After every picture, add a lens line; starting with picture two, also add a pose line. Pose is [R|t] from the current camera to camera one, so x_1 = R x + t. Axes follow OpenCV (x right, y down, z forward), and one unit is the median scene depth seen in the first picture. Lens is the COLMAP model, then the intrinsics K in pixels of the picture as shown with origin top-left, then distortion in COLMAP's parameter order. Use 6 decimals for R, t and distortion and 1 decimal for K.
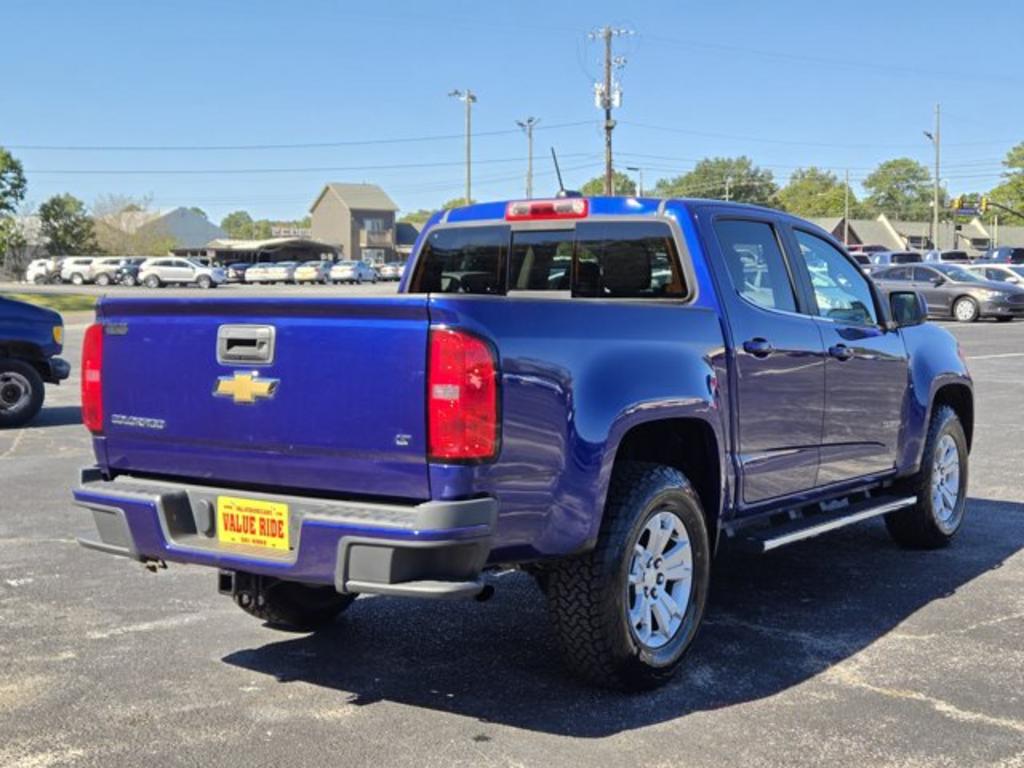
lens RADIAL K [[1372.7, 0, 527.5], [0, 1372.7, 382.0], [0, 0, 1]] dist [0.083339, -0.074727]
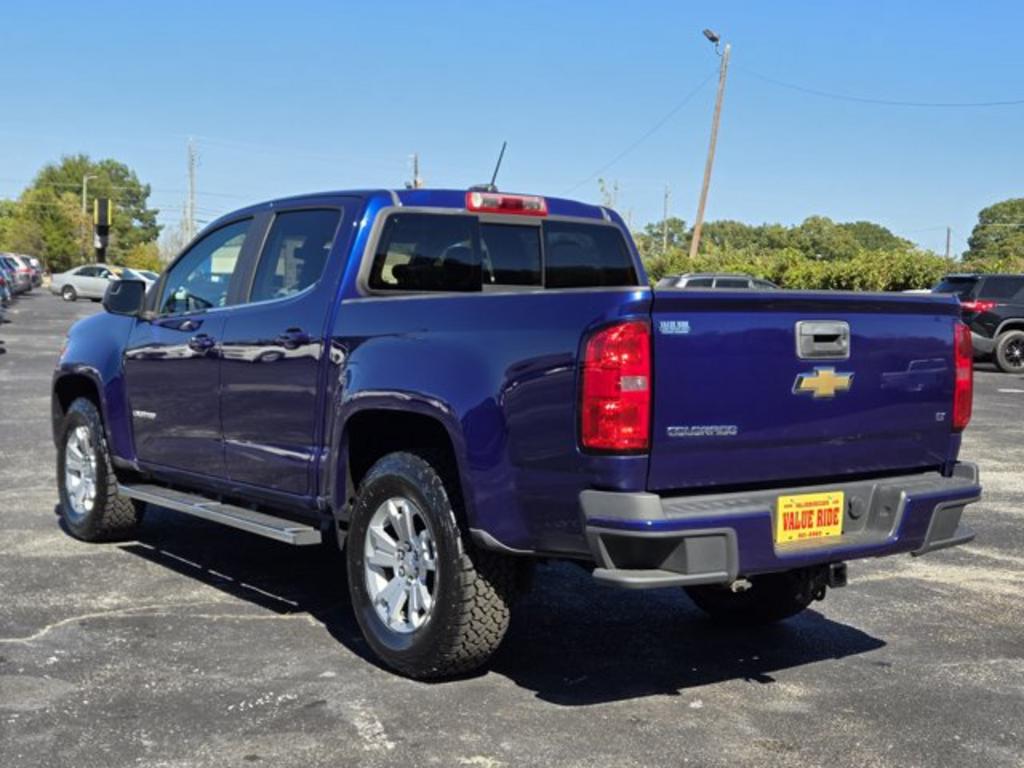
lens RADIAL K [[1372.7, 0, 527.5], [0, 1372.7, 382.0], [0, 0, 1]] dist [0.083339, -0.074727]
pose [[0.331736, -0.048297, 0.942135, -1.144440], [0.040454, 0.998498, 0.036942, -0.039710], [-0.942505, 0.025858, 0.333191, 0.804630]]
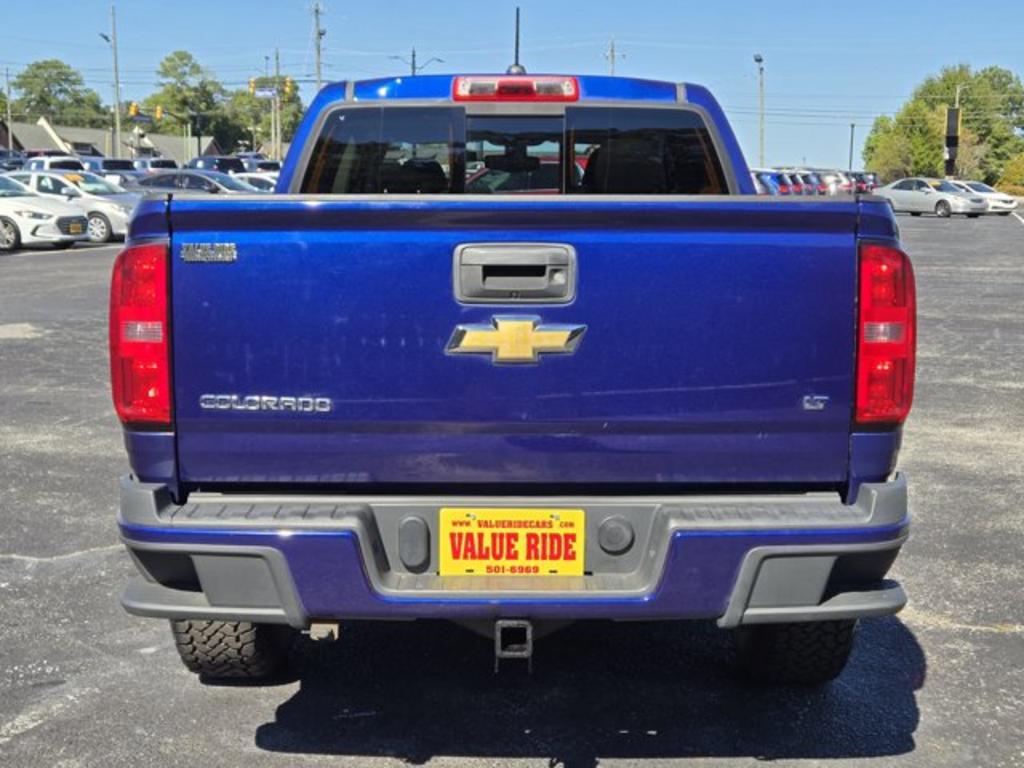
lens RADIAL K [[1372.7, 0, 527.5], [0, 1372.7, 382.0], [0, 0, 1]] dist [0.083339, -0.074727]
pose [[0.826185, -0.068858, 0.559176, -0.524490], [0.032357, 0.996664, 0.074923, -0.022753], [-0.562470, -0.043807, 0.825657, 0.425475]]
